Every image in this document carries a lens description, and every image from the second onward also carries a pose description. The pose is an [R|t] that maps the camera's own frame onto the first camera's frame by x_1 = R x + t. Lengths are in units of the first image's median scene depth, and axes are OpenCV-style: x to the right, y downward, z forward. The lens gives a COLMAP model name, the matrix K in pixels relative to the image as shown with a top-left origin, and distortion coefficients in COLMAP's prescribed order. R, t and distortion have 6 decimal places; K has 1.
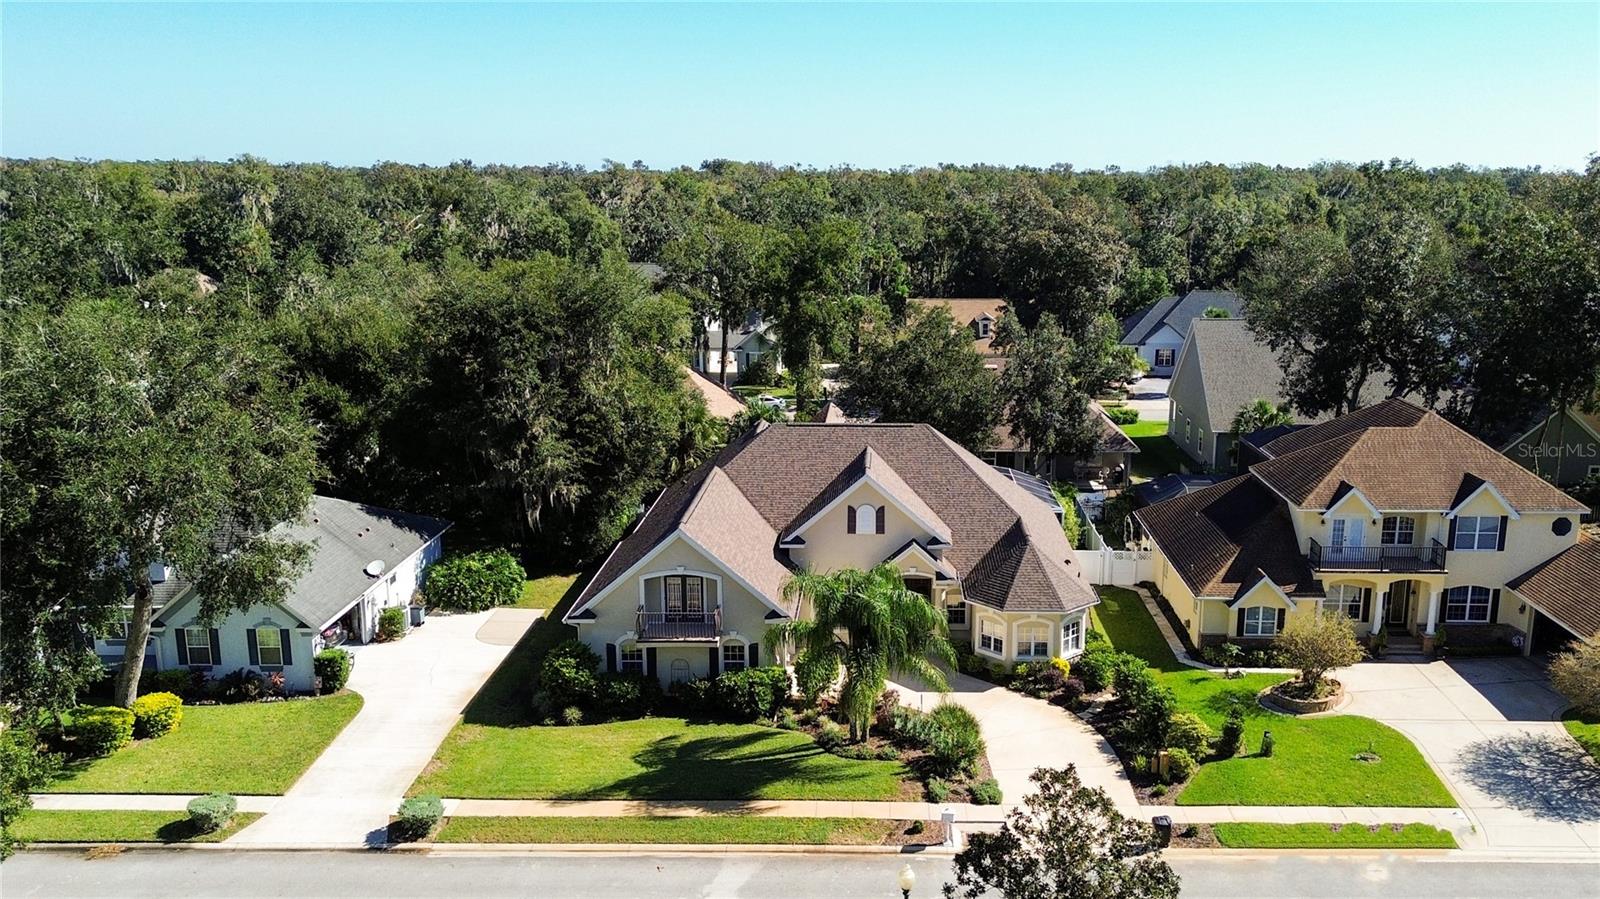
lens RADIAL K [[1347.3, 0, 800.0], [0, 1347.3, 449.5], [0, 0, 1]] dist [0.109710, -0.201135]
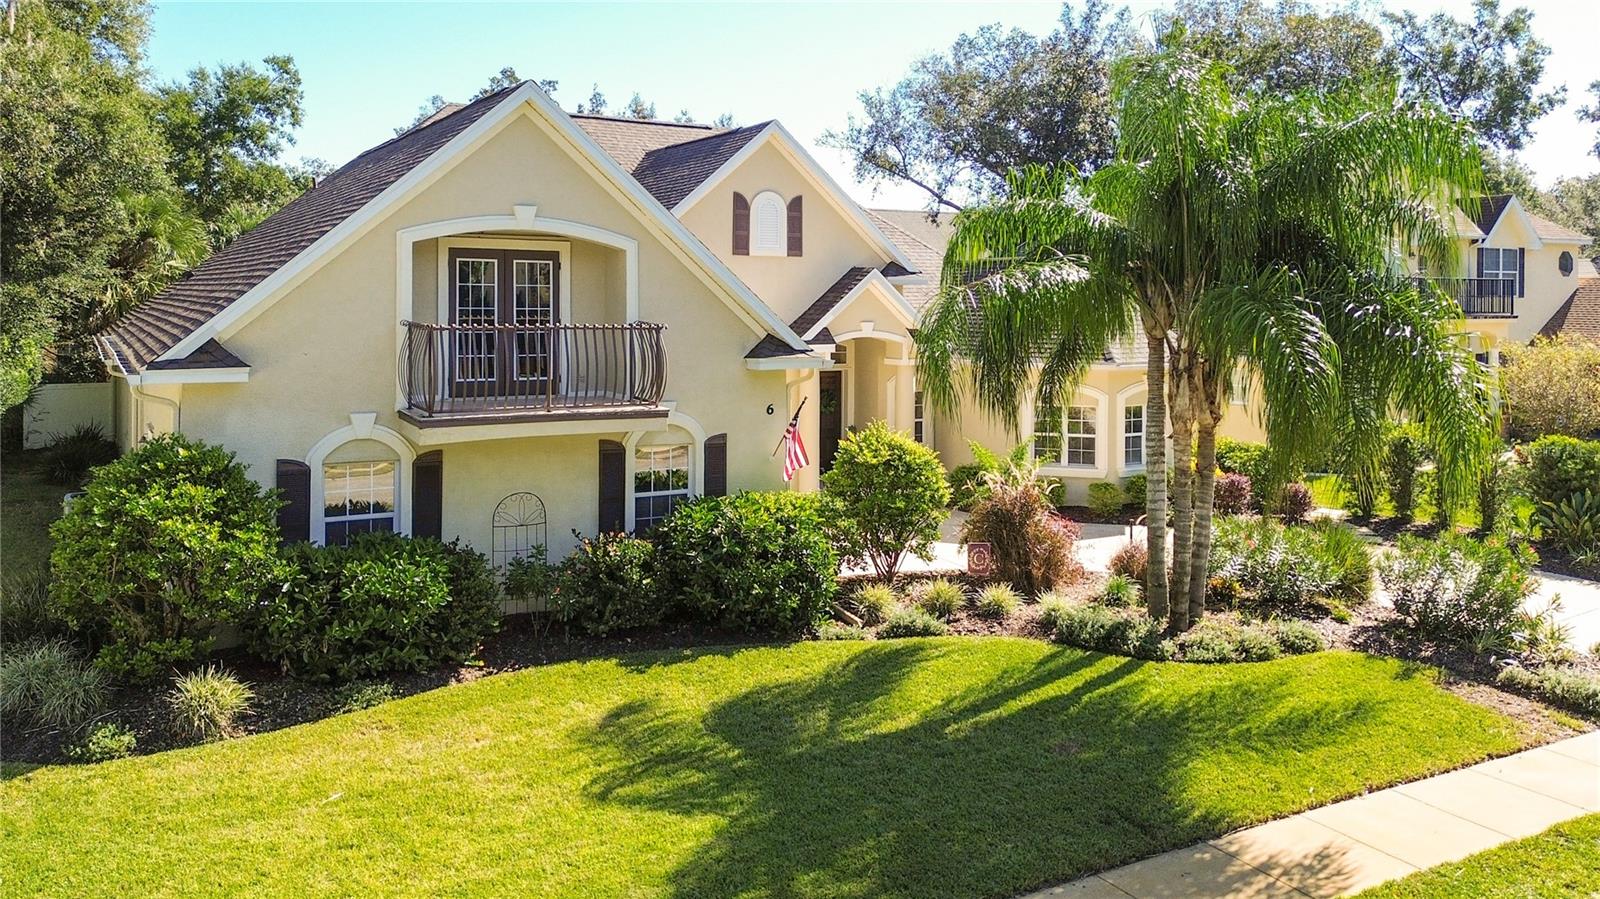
lens RADIAL K [[1198.6, 0, 759.2], [0, 1198.6, 451.1], [0, 0, 1]] dist [0.122356, -0.202515]
pose [[0.854498, -0.050976, 0.516948, -0.196408], [0.080258, 0.996179, -0.034431, 0.163709], [-0.513218, 0.070910, 0.855324, 0.736673]]
